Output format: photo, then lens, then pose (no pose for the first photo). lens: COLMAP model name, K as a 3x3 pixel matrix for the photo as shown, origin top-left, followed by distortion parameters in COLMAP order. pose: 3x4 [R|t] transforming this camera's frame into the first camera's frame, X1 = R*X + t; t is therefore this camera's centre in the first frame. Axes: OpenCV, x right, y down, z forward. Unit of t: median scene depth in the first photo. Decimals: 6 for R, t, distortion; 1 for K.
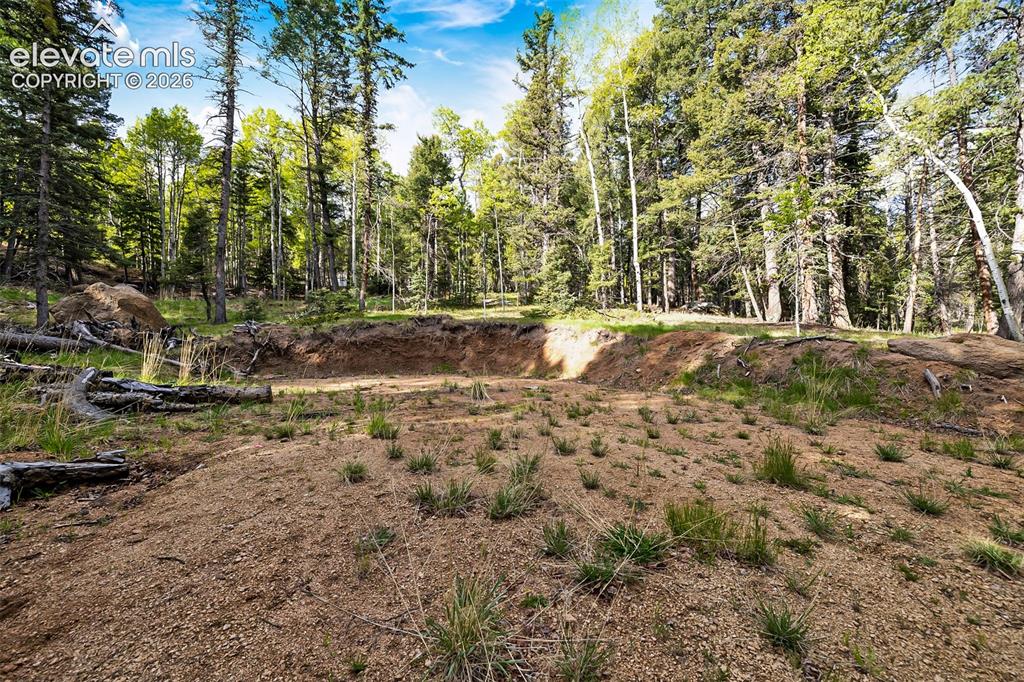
lens RADIAL K [[426.3, 0, 512.0], [0, 426.3, 341.0], [0, 0, 1]] dist [0.002211, 0.000407]
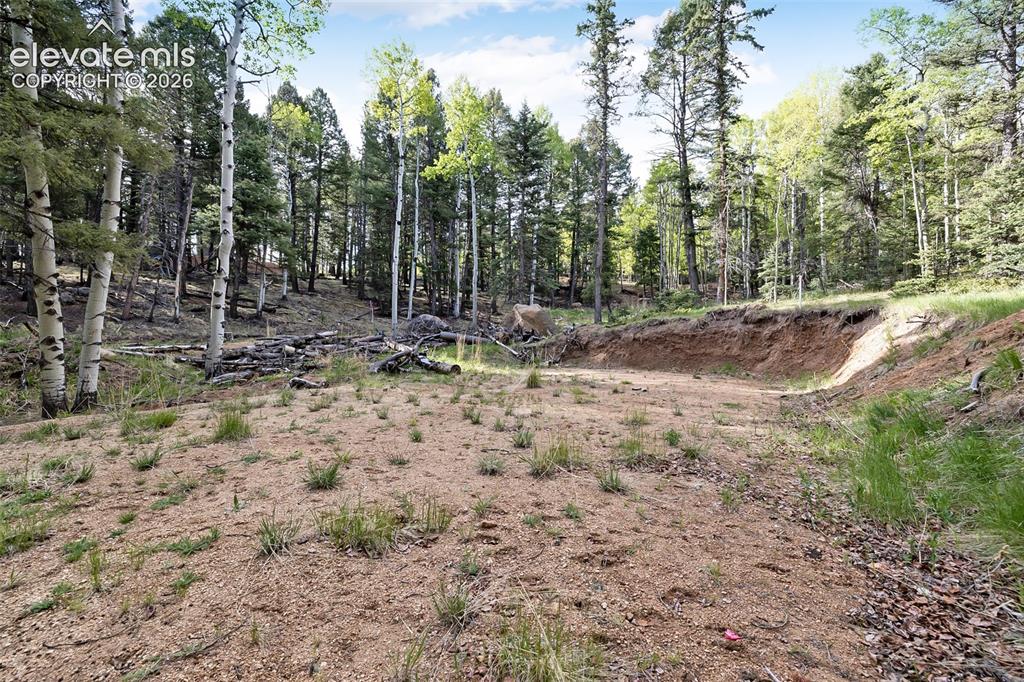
lens RADIAL K [[426.3, 0, 512.0], [0, 426.3, 341.0], [0, 0, 1]] dist [0.002211, 0.000407]
pose [[0.364225, -0.003148, -0.931306, 0.471098], [0.002128, 0.999994, -0.002548, 0.009802], [0.931308, -0.001053, 0.364230, 0.295767]]
